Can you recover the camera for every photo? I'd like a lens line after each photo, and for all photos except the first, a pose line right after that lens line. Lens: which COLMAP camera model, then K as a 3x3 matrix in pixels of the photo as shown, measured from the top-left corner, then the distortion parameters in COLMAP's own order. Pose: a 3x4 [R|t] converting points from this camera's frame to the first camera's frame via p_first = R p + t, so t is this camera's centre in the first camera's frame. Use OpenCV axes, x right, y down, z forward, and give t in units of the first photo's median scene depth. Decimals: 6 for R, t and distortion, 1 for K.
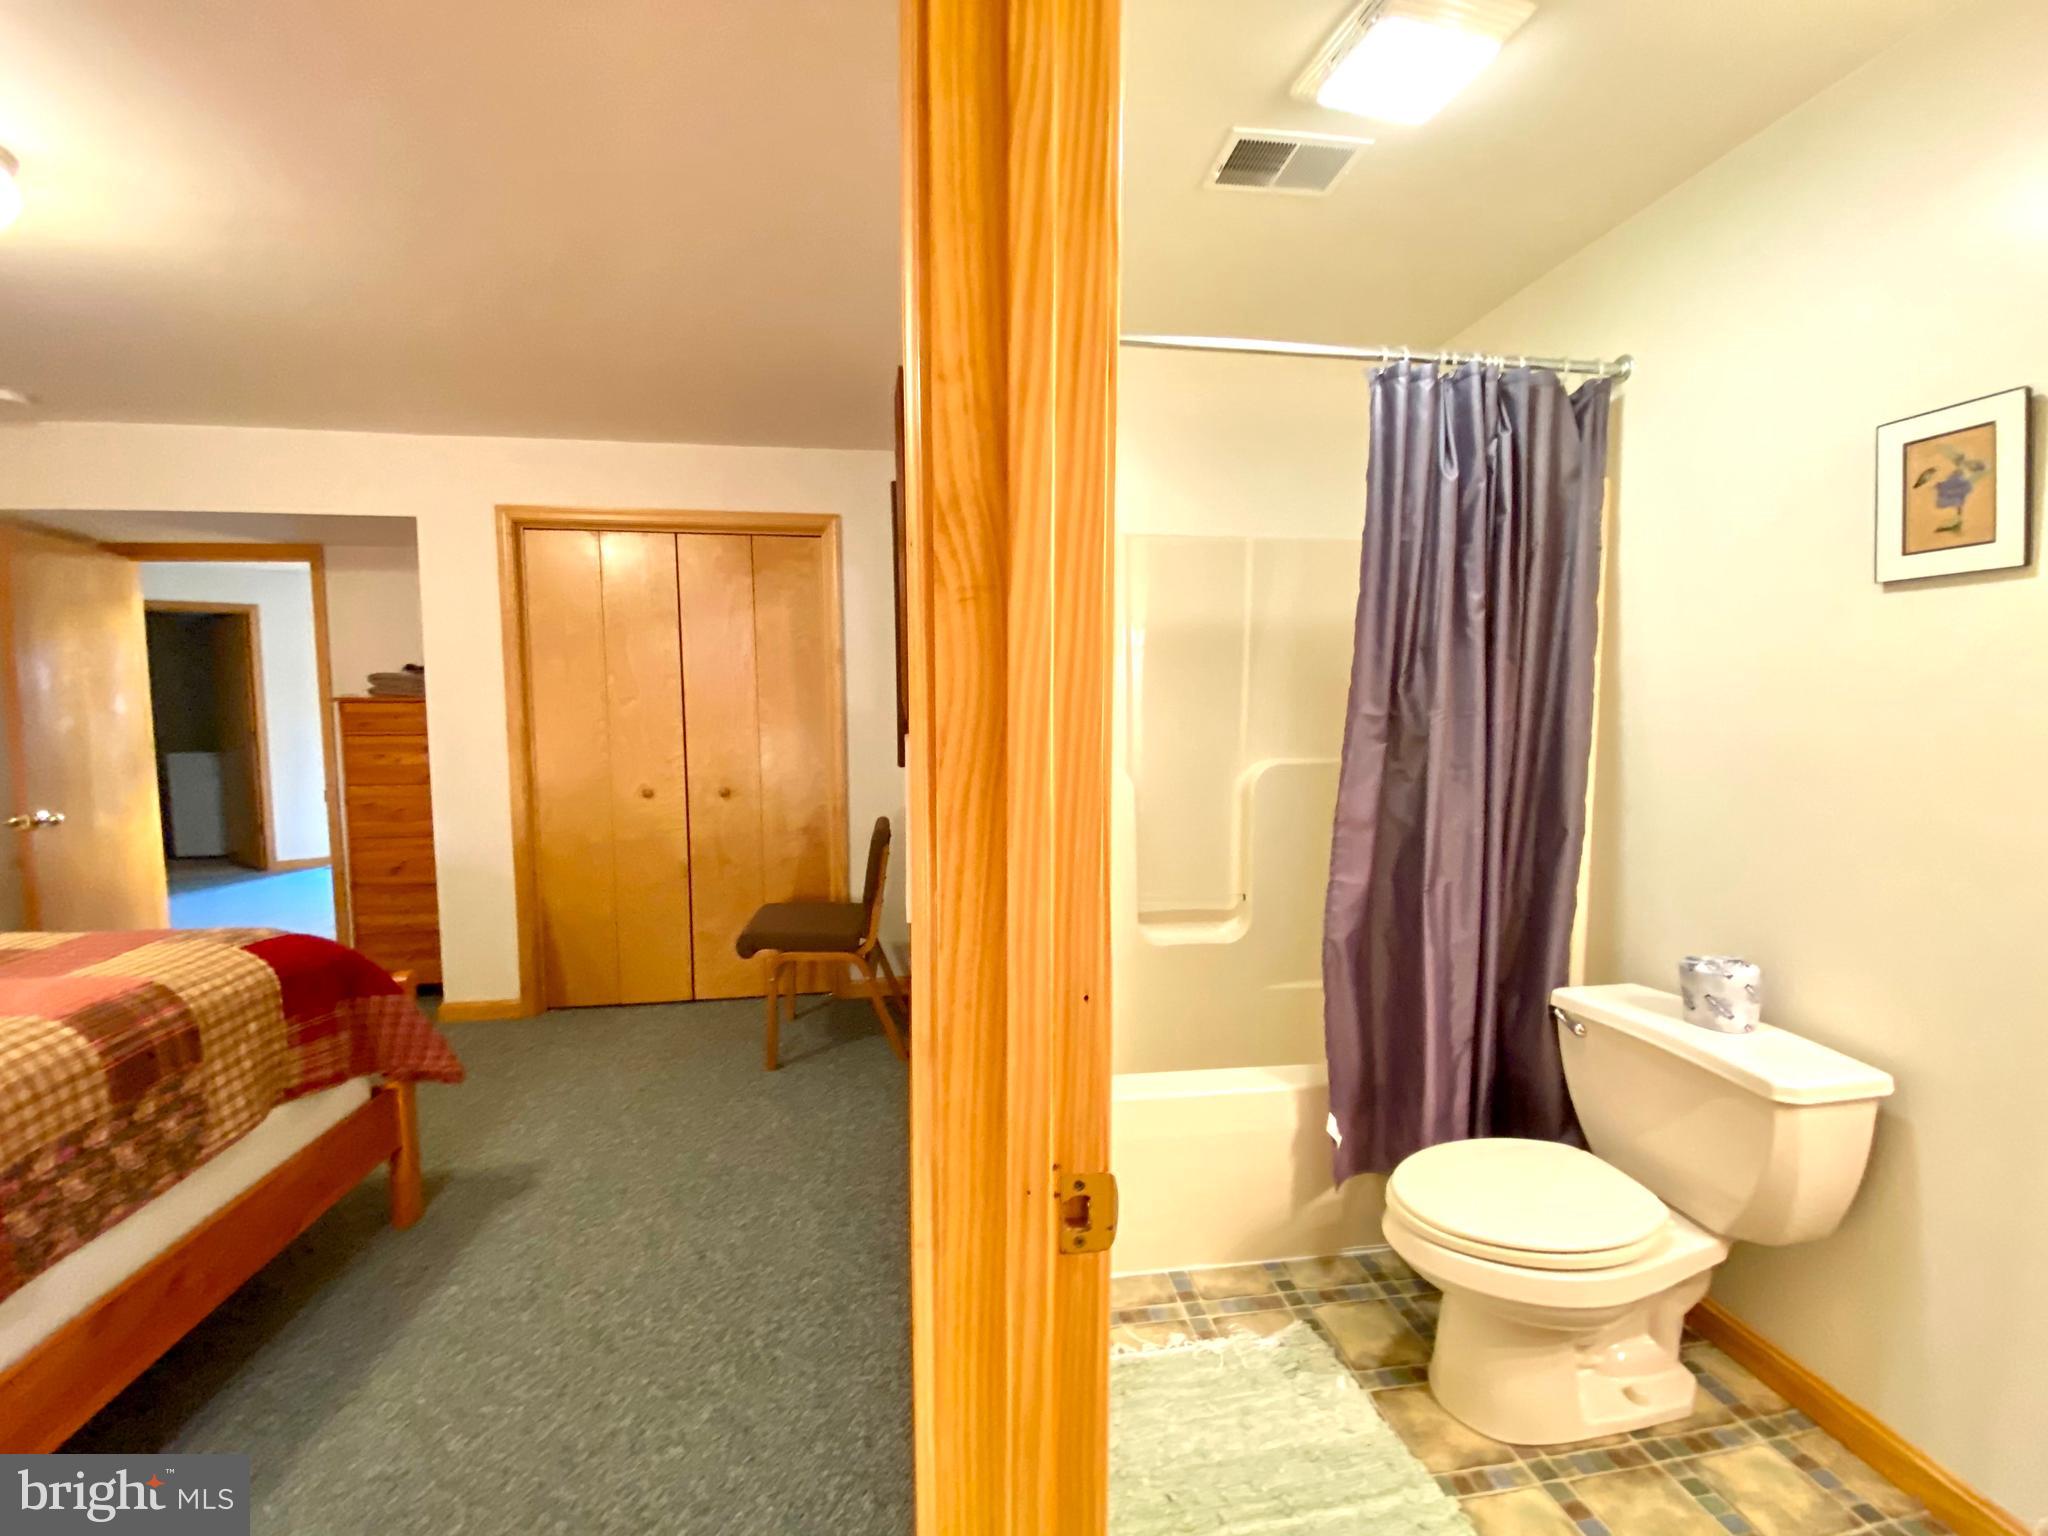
lens RADIAL K [[822.3, 0, 1024.0], [0, 822.3, 768.0], [0, 0, 1]] dist [0.004774, -0.015204]
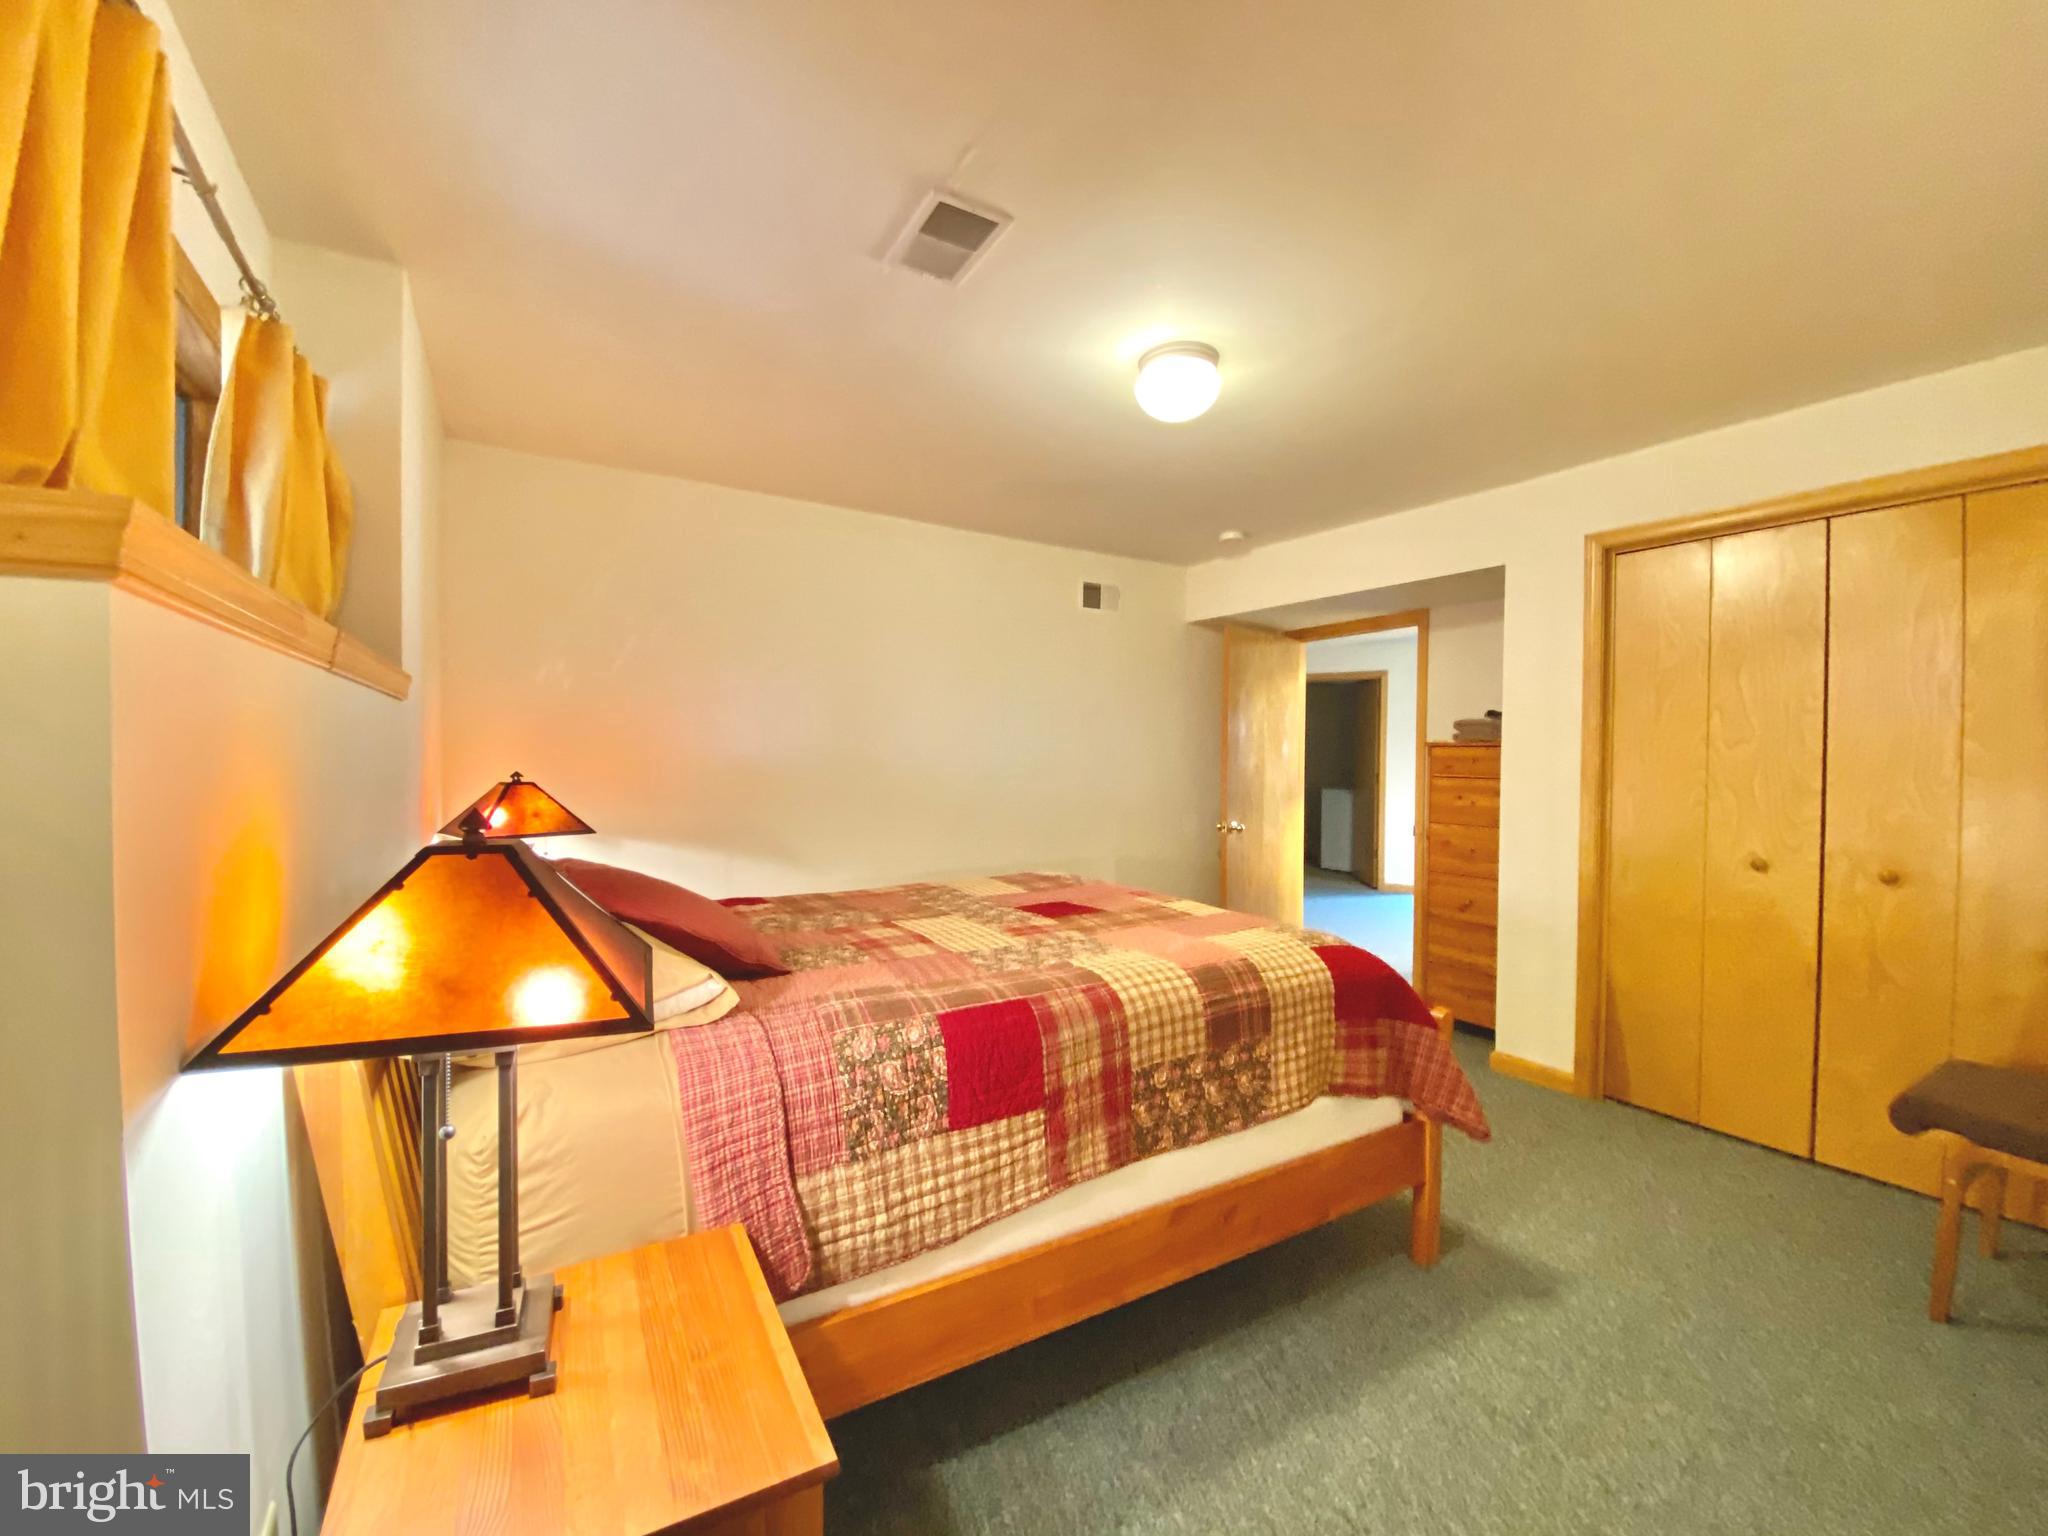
lens RADIAL K [[822.3, 0, 1024.0], [0, 822.3, 768.0], [0, 0, 1]] dist [0.004774, -0.015204]
pose [[0.382131, 0.020162, -0.923888, -0.033357], [-0.082385, 0.996524, -0.012328, 0.011525], [0.920429, 0.080825, 0.382464, 0.129515]]
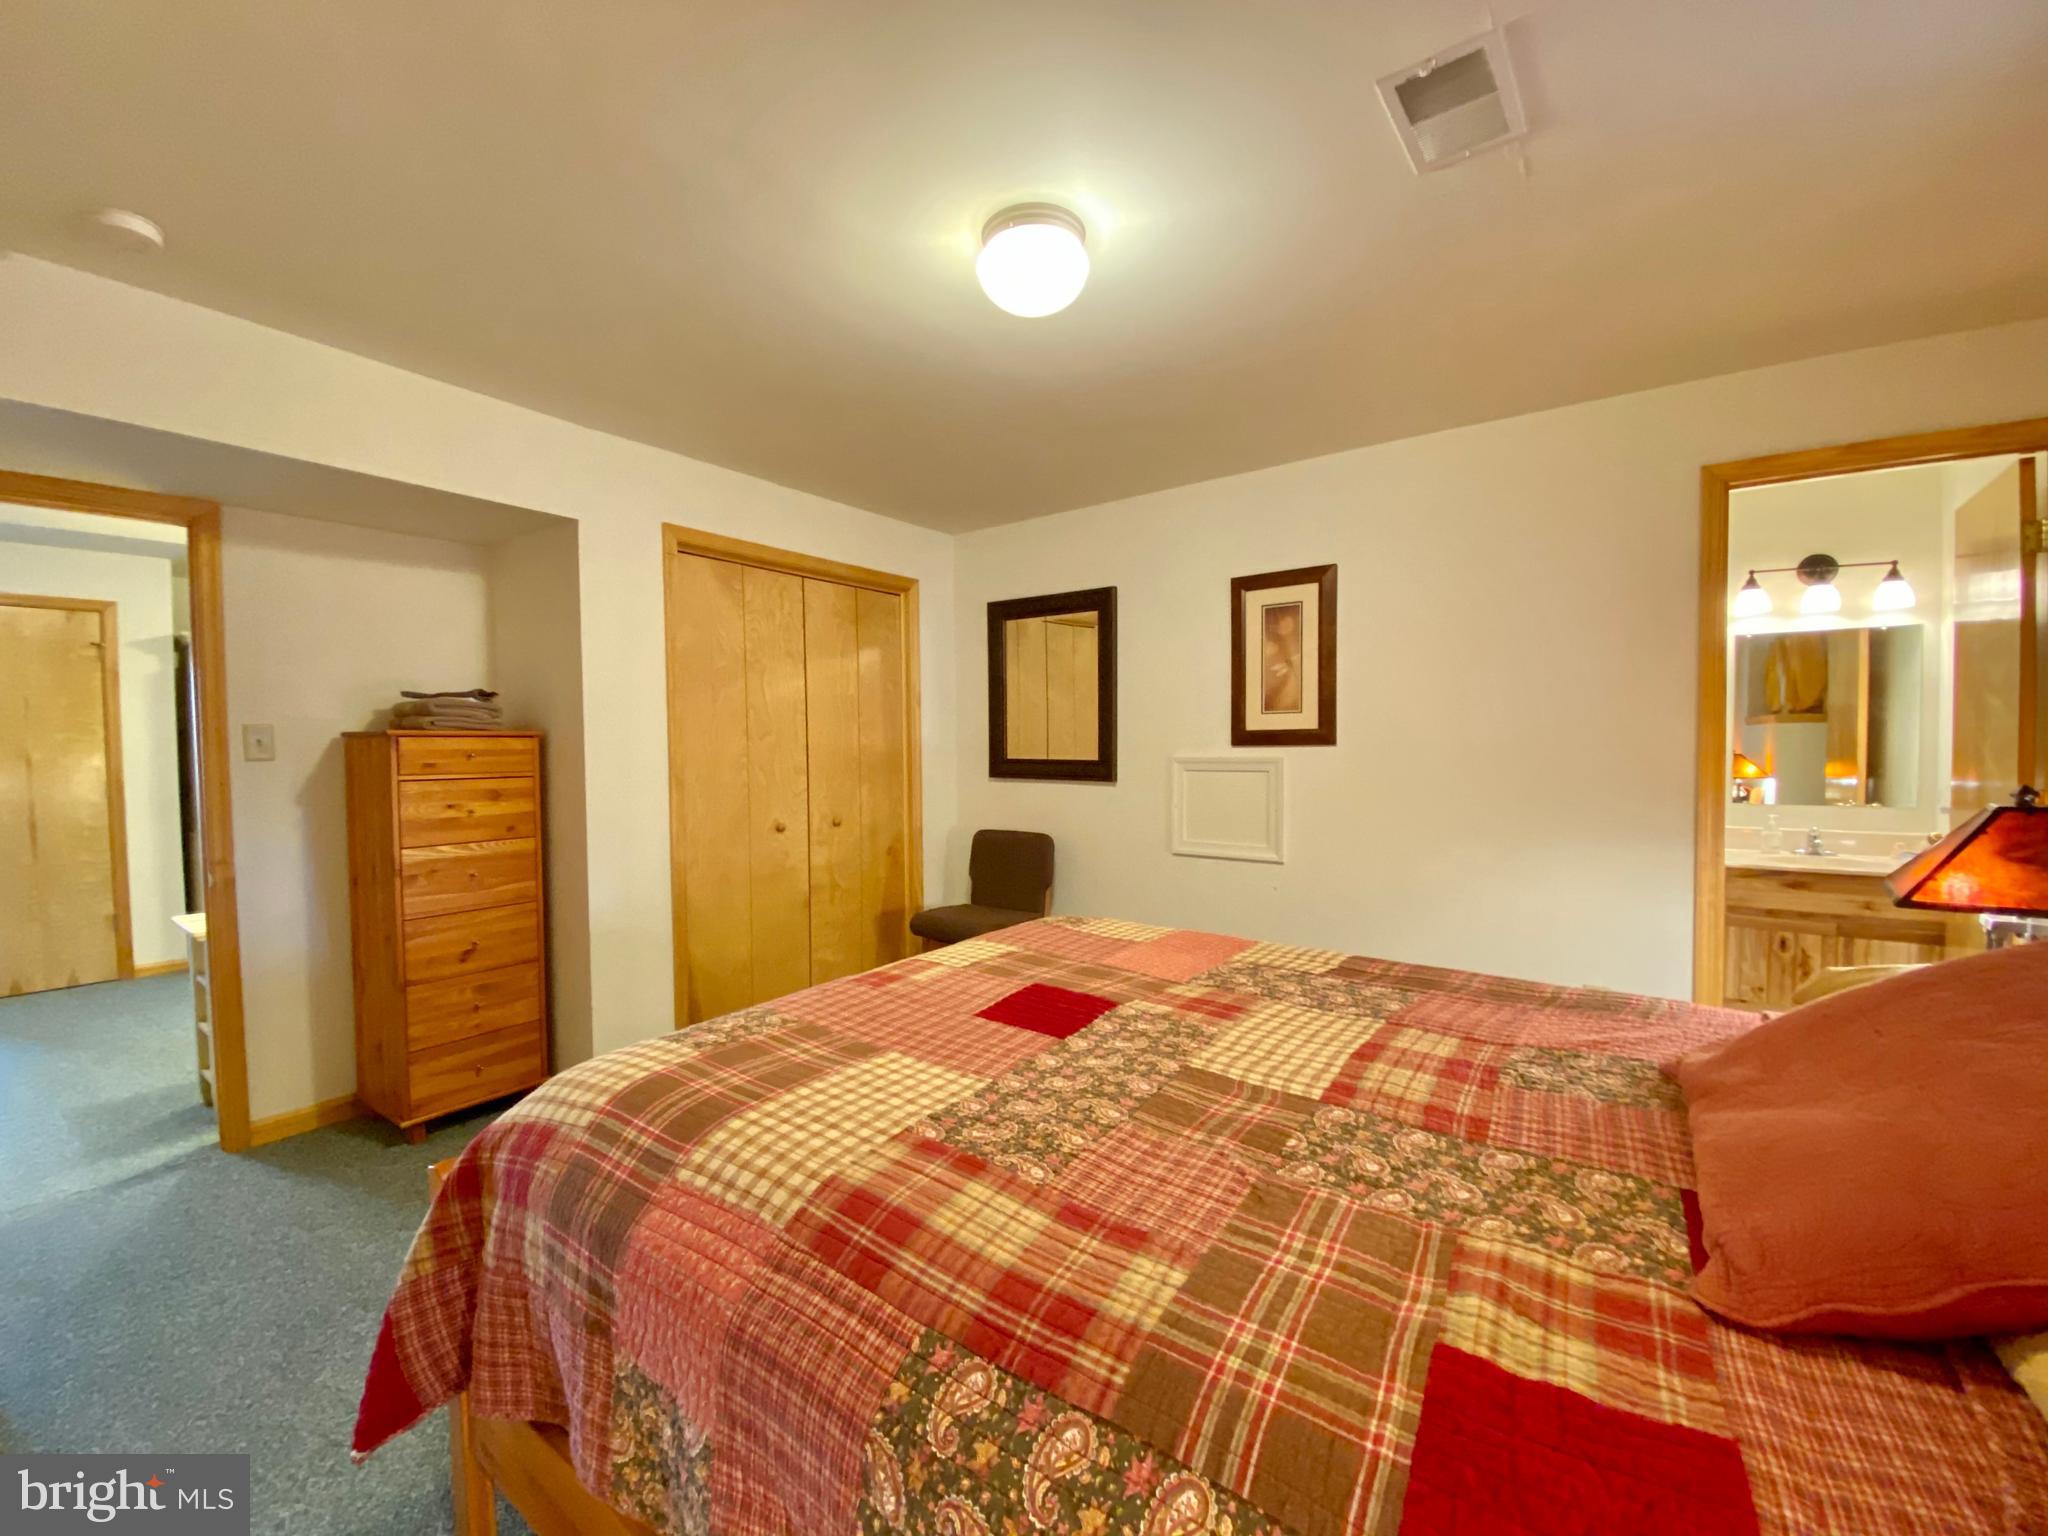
lens RADIAL K [[822.3, 0, 1024.0], [0, 822.3, 768.0], [0, 0, 1]] dist [0.004774, -0.015204]
pose [[0.695356, -0.022945, 0.718299, -1.694186], [0.060495, 0.997812, -0.026689, 0.004218], [-0.716115, 0.062012, 0.695222, 0.145719]]
